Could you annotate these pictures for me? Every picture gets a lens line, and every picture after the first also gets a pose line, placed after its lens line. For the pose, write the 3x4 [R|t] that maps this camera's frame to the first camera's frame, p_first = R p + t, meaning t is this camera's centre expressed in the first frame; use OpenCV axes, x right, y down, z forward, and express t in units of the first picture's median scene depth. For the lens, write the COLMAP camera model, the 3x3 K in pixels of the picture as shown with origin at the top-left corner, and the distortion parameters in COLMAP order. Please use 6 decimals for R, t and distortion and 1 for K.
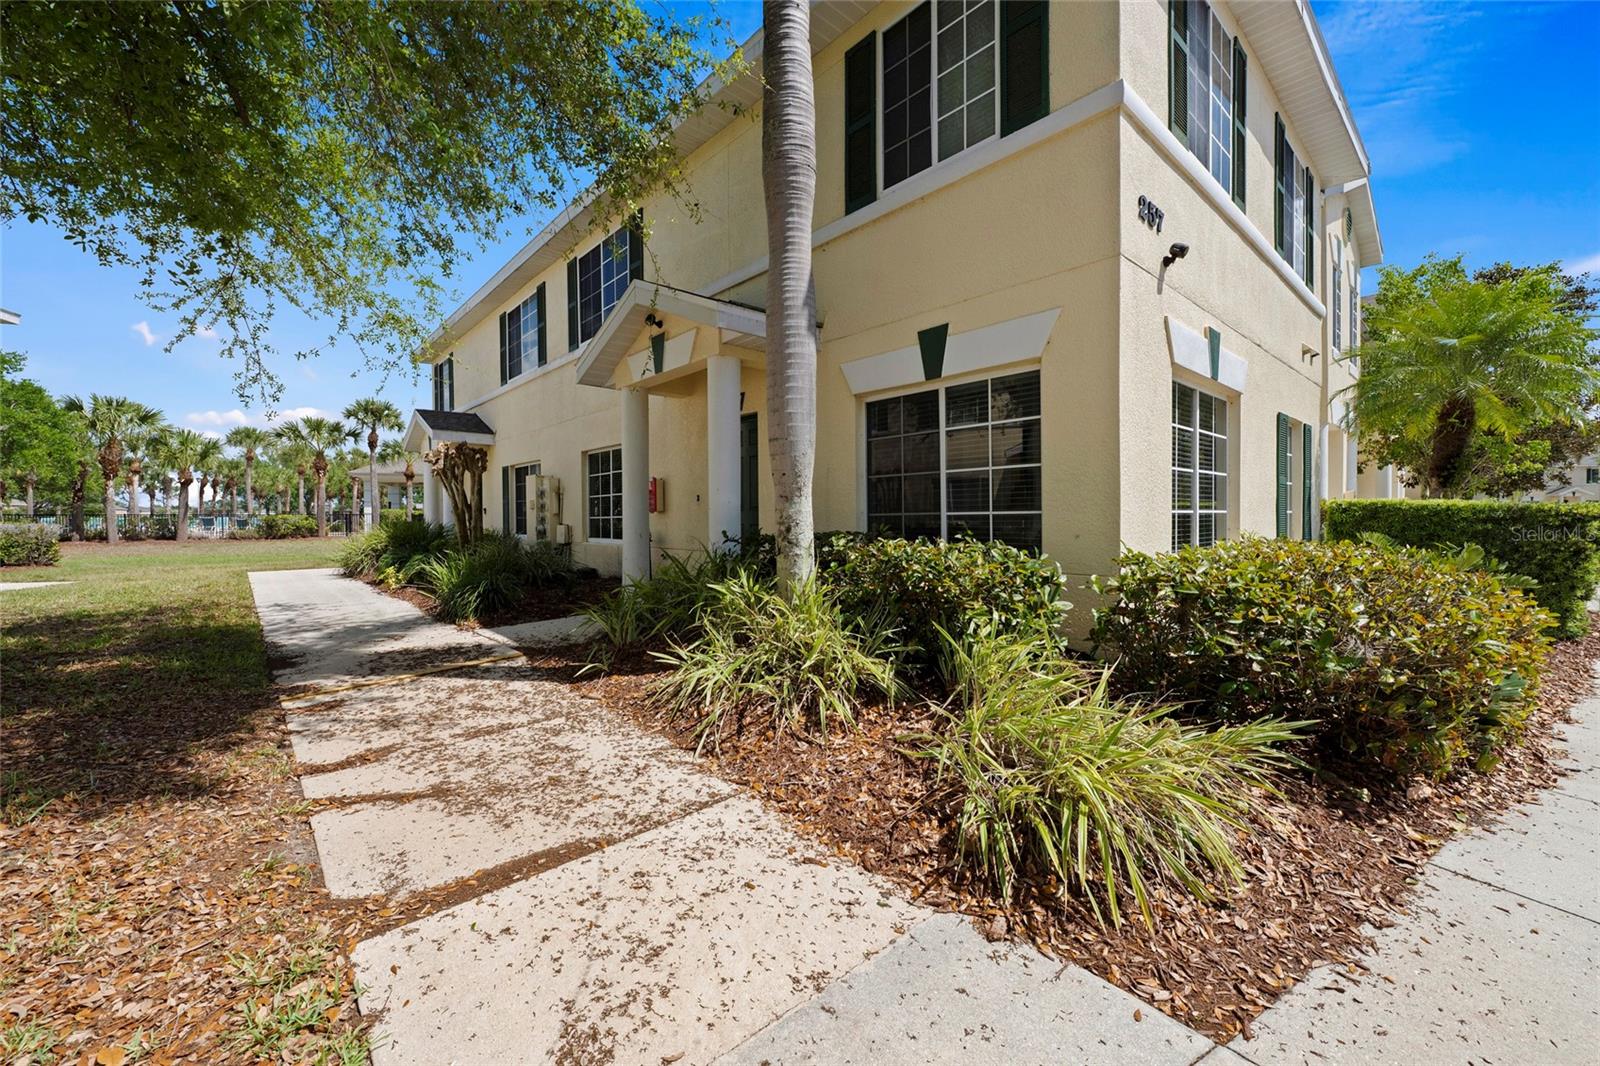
lens RADIAL K [[638.0, 0, 795.9], [0, 638.0, 527.9], [0, 0, 1]] dist [-0.001623, -0.001217]
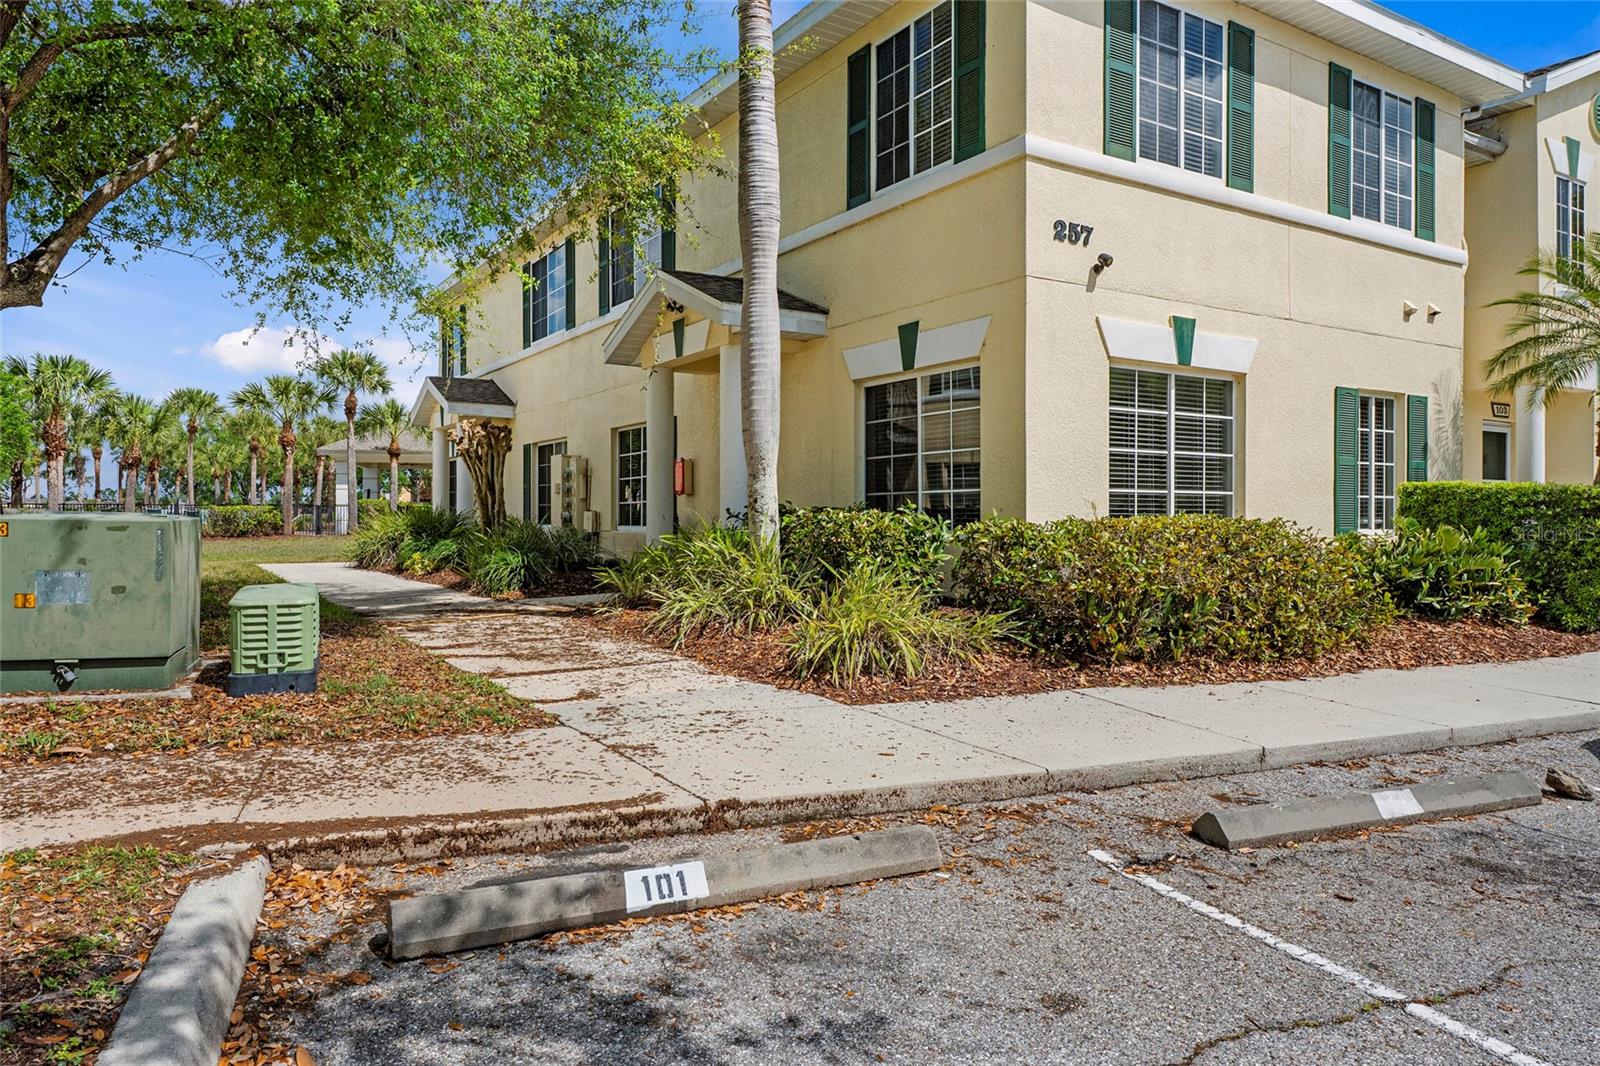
lens RADIAL K [[1110.6, 0, 800.1], [0, 1110.6, 532.8], [0, 0, 1]] dist [-0.024933, 0.002313]
pose [[0.985713, 0.009638, -0.168155, 0.259209], [-0.010769, 0.999925, -0.005820, 0.044919], [0.168086, 0.007547, 0.985743, -0.671022]]
